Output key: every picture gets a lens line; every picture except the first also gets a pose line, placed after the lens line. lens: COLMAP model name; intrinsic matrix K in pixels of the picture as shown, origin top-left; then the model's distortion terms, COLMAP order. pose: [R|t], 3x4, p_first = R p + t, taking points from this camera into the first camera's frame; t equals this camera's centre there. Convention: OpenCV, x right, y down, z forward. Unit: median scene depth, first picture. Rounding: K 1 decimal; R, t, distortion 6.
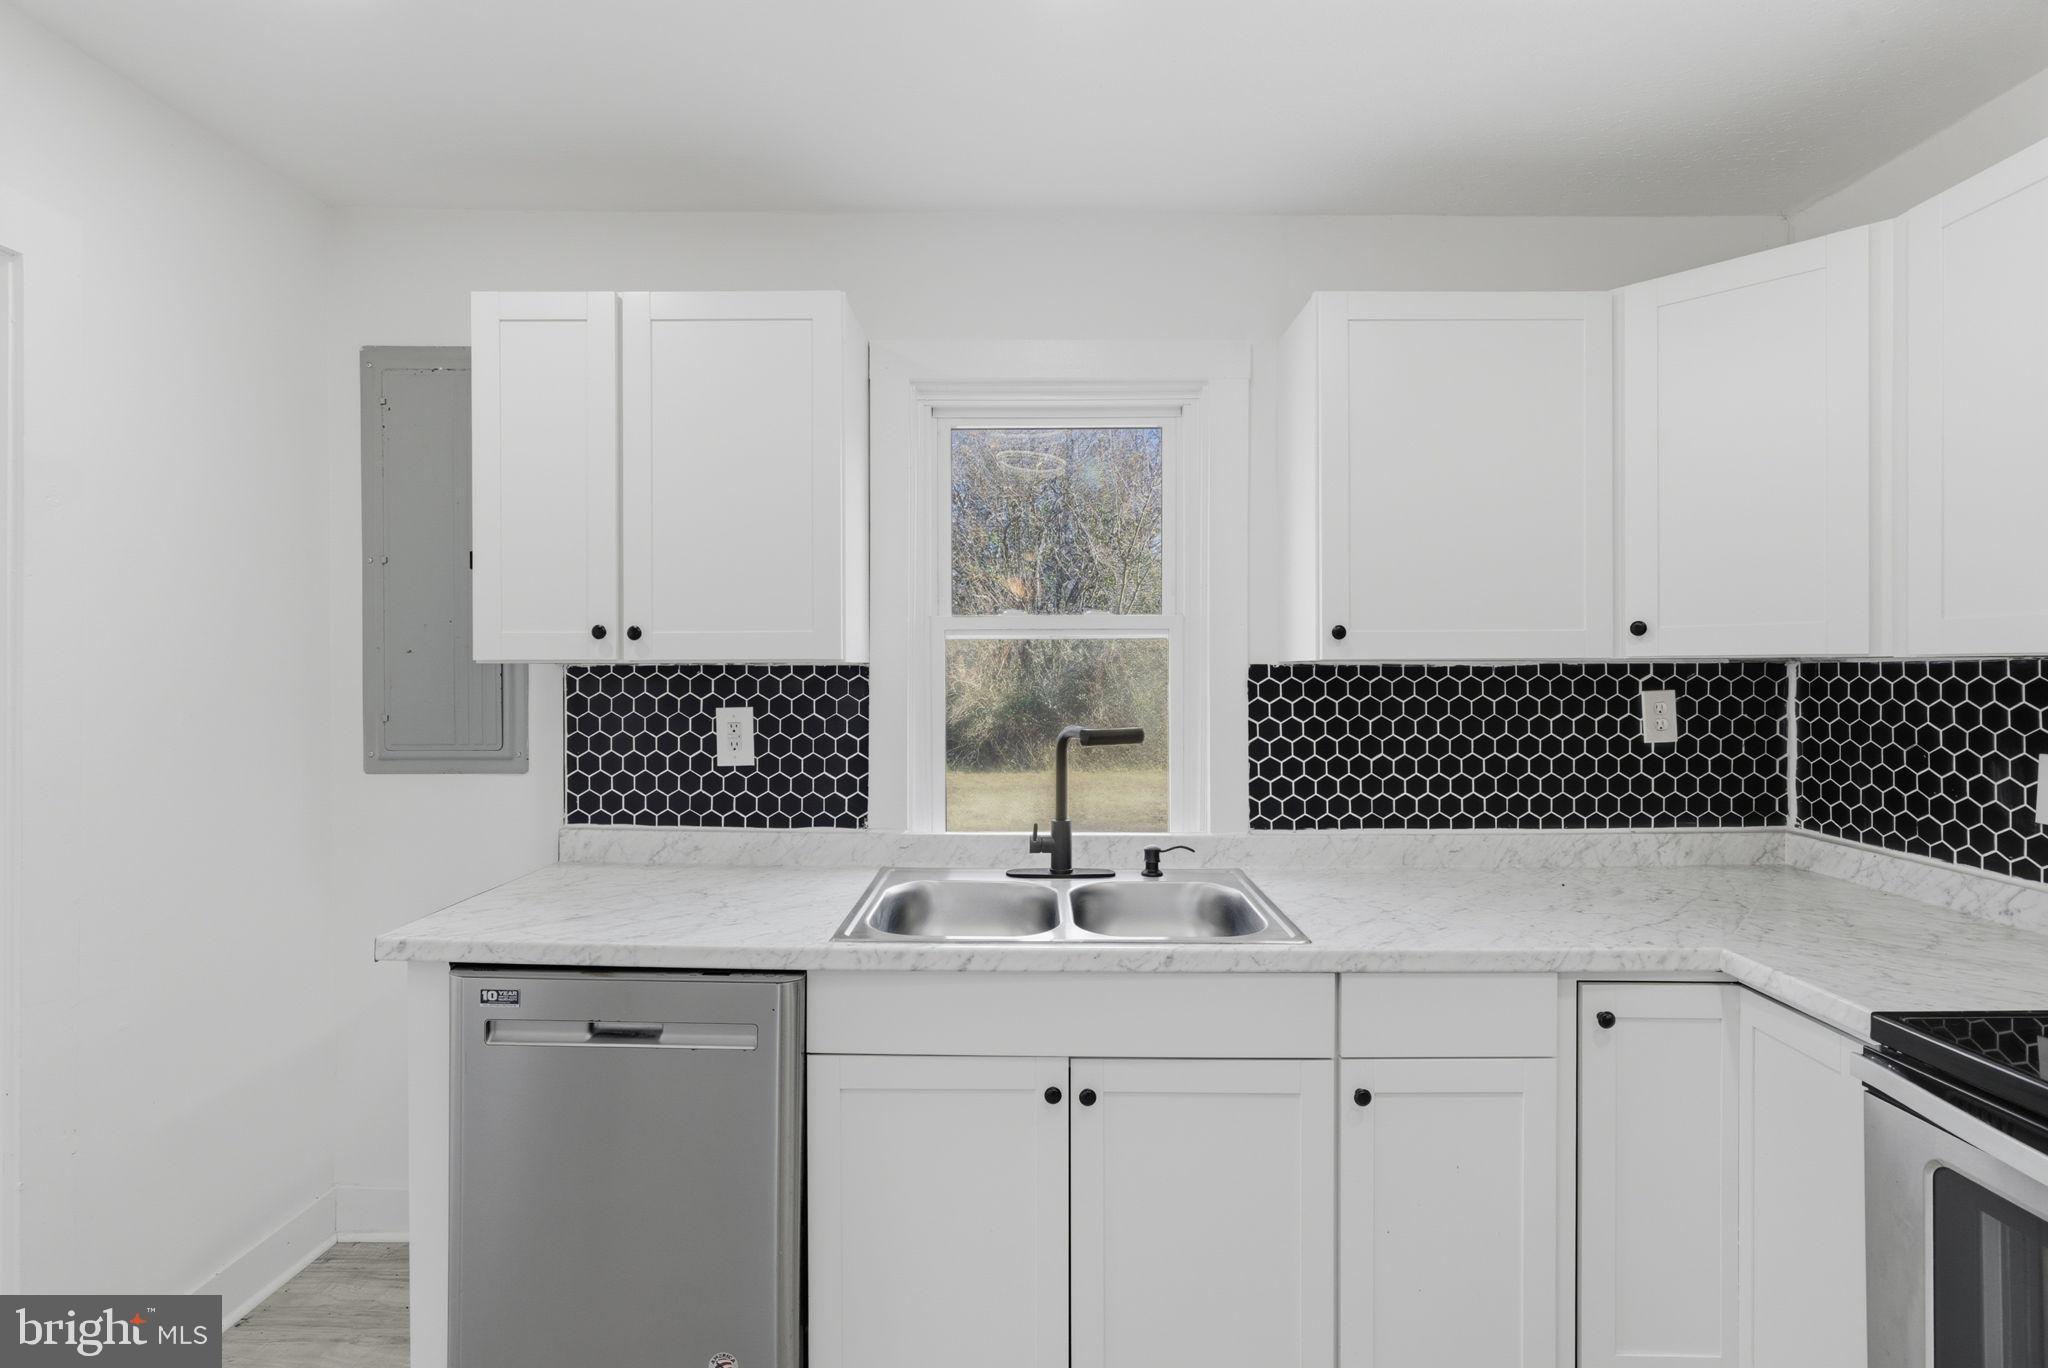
lens RADIAL K [[929.2, 0, 1022.2], [0, 929.2, 671.3], [0, 0, 1]] dist [-0.001168, 0.001280]
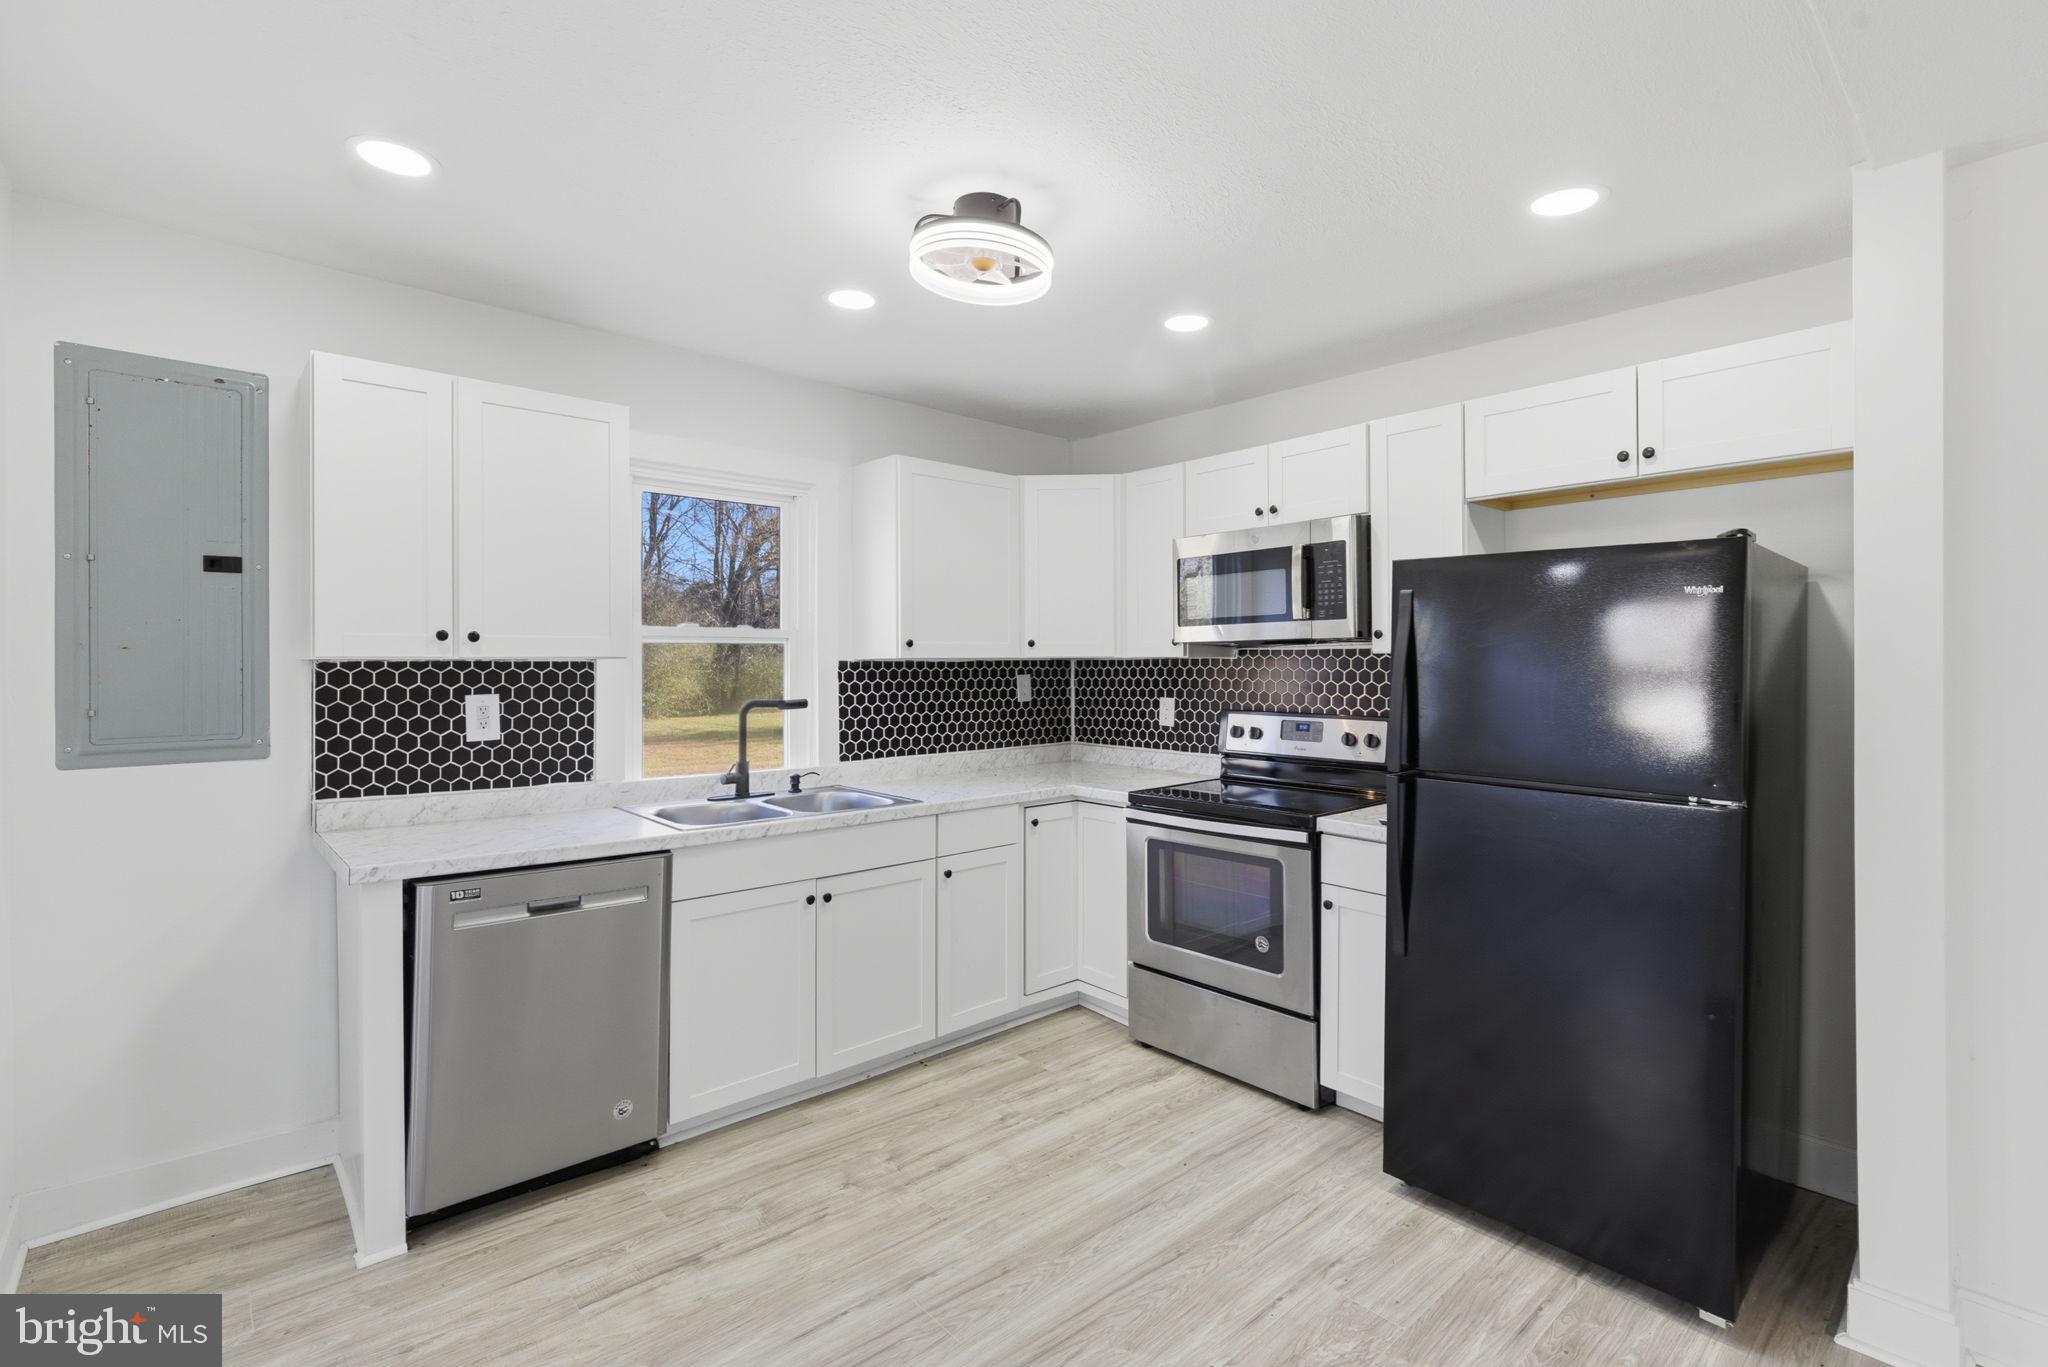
lens RADIAL K [[929.2, 0, 1025.3], [0, 929.2, 673.8], [0, 0, 1]] dist [-0.001168, 0.001280]
pose [[0.741846, -0.008757, 0.670513, -0.609038], [0.004986, 0.999959, 0.007544, 0.004748], [-0.670552, -0.002253, 0.741859, -0.434532]]
